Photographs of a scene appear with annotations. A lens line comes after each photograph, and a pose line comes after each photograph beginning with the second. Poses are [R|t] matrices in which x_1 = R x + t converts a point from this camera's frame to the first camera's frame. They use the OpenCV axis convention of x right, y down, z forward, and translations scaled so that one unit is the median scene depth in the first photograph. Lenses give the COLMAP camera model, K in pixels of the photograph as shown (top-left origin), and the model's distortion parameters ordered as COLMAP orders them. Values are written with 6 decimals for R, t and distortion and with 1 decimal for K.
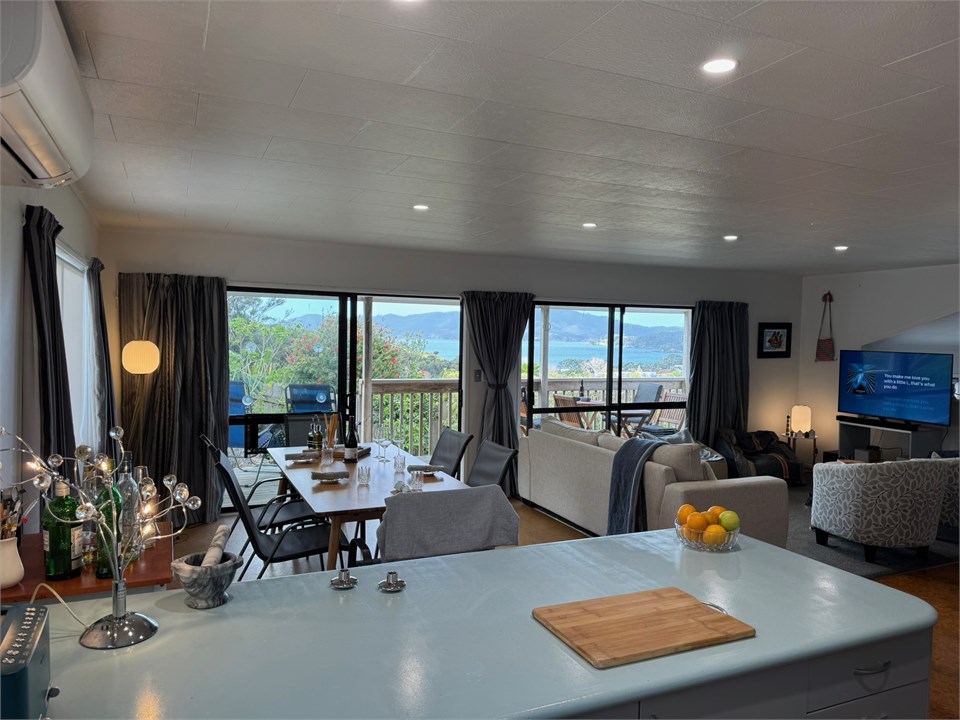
lens RADIAL K [[668.6, 0, 478.1], [0, 668.6, 357.8], [0, 0, 1]] dist [0.052009, -0.053644]
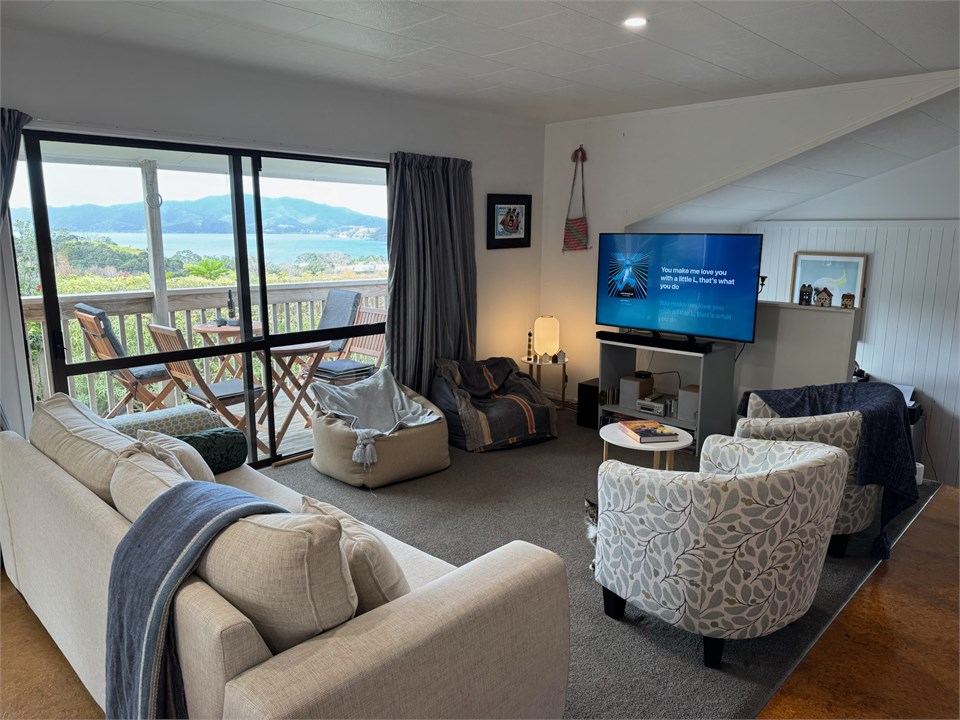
lens RADIAL K [[668.6, 0, 480.9], [0, 668.6, 368.4], [0, 0, 1]] dist [0.052009, -0.053644]
pose [[0.925496, -0.092089, 0.367392, 0.166993], [0.027974, 0.983963, 0.176167, 0.000092], [-0.377723, -0.152764, 0.913230, 0.409438]]
